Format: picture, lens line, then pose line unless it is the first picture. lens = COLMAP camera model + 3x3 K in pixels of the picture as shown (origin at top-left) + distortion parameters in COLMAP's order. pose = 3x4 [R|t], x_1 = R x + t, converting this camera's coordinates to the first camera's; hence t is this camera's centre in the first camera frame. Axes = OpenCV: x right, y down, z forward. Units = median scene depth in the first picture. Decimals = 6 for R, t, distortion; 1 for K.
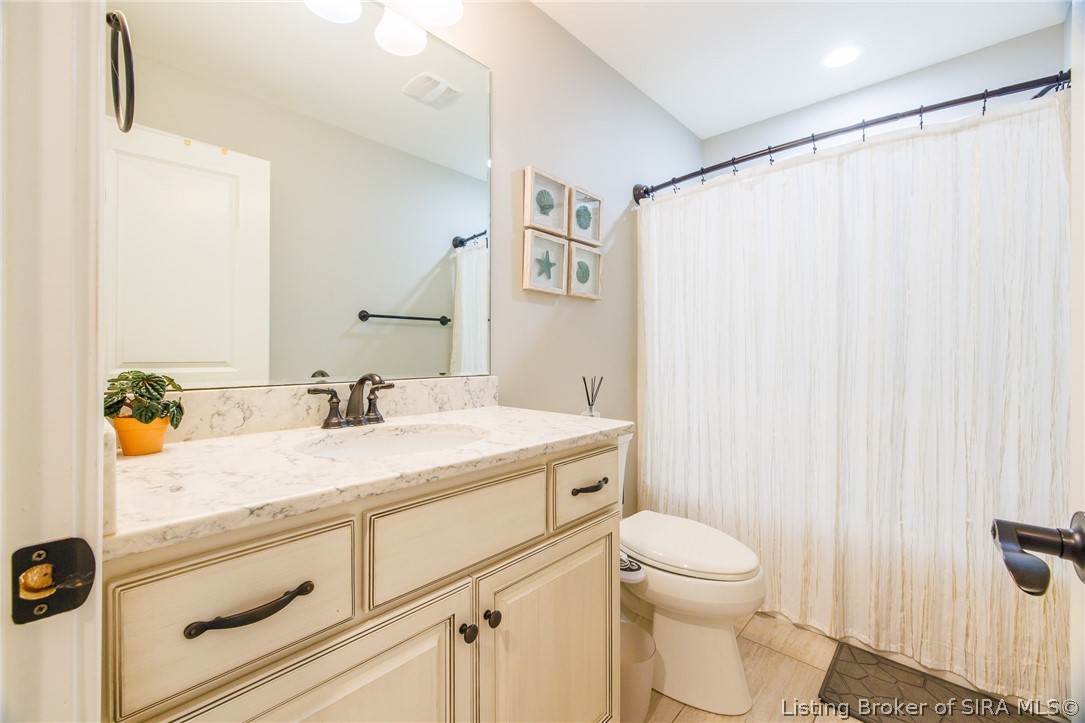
lens RADIAL K [[452.8, 0, 531.9], [0, 452.8, 360.4], [0, 0, 1]] dist [-0.004052, -0.000114]
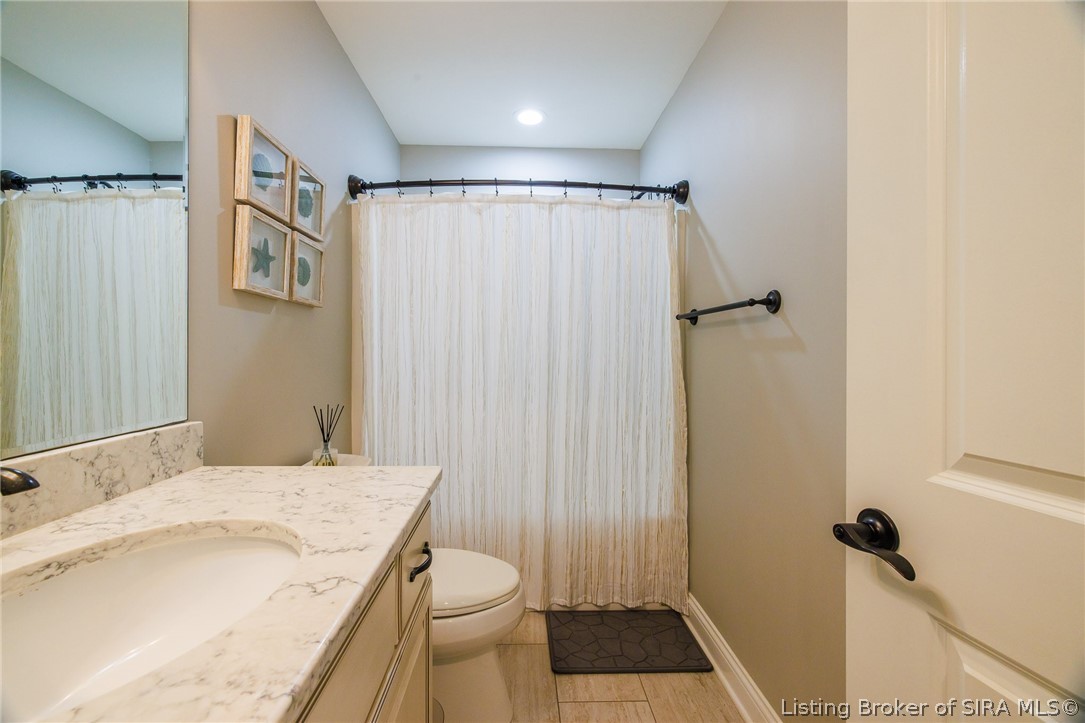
lens RADIAL K [[452.8, 0, 540.8], [0, 452.8, 357.8], [0, 0, 1]] dist [-0.004052, -0.000114]
pose [[0.701646, -0.005161, 0.712507, -0.182182], [0.005432, 0.999983, 0.001894, -0.050771], [-0.712505, 0.002542, 0.701663, 0.180091]]
